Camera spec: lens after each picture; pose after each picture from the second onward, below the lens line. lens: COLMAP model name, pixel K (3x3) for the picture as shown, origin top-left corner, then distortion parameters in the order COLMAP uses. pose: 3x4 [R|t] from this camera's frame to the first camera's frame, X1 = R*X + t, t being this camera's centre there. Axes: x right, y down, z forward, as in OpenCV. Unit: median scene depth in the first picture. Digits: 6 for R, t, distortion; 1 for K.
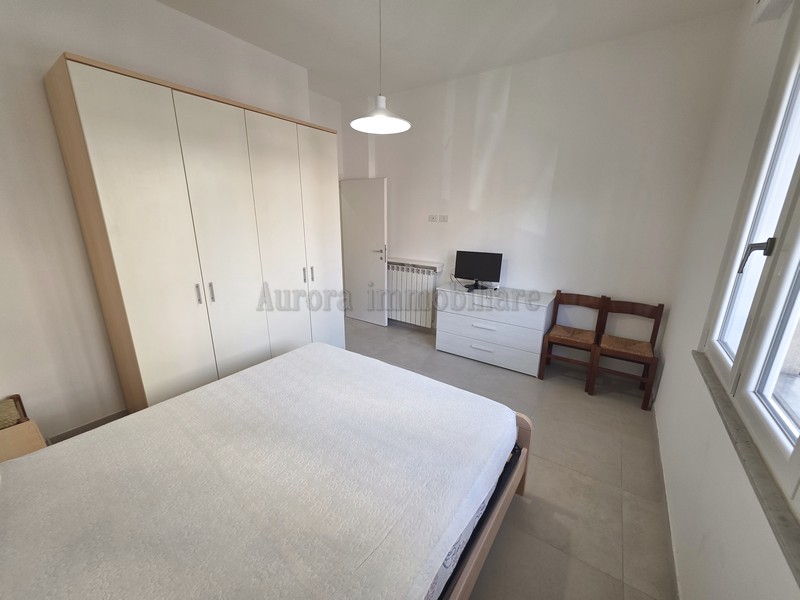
lens RADIAL K [[317.3, 0, 397.2], [0, 317.3, 300.0], [0, 0, 1]] dist [-0.000337, 0.000368]
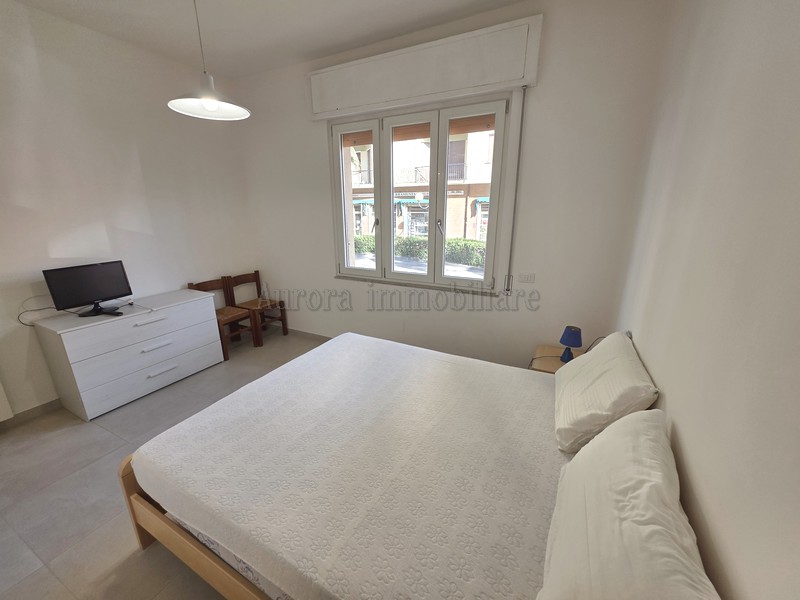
lens RADIAL K [[334.4, 0, 371.4], [0, 334.4, 300.6], [0, 0, 1]] dist [0.028527, 0.000106]
pose [[-0.093429, -0.275846, 0.956650, -0.589638], [0.263847, 0.919640, 0.290942, -0.134393], [-0.960029, 0.279592, -0.013140, 0.418726]]
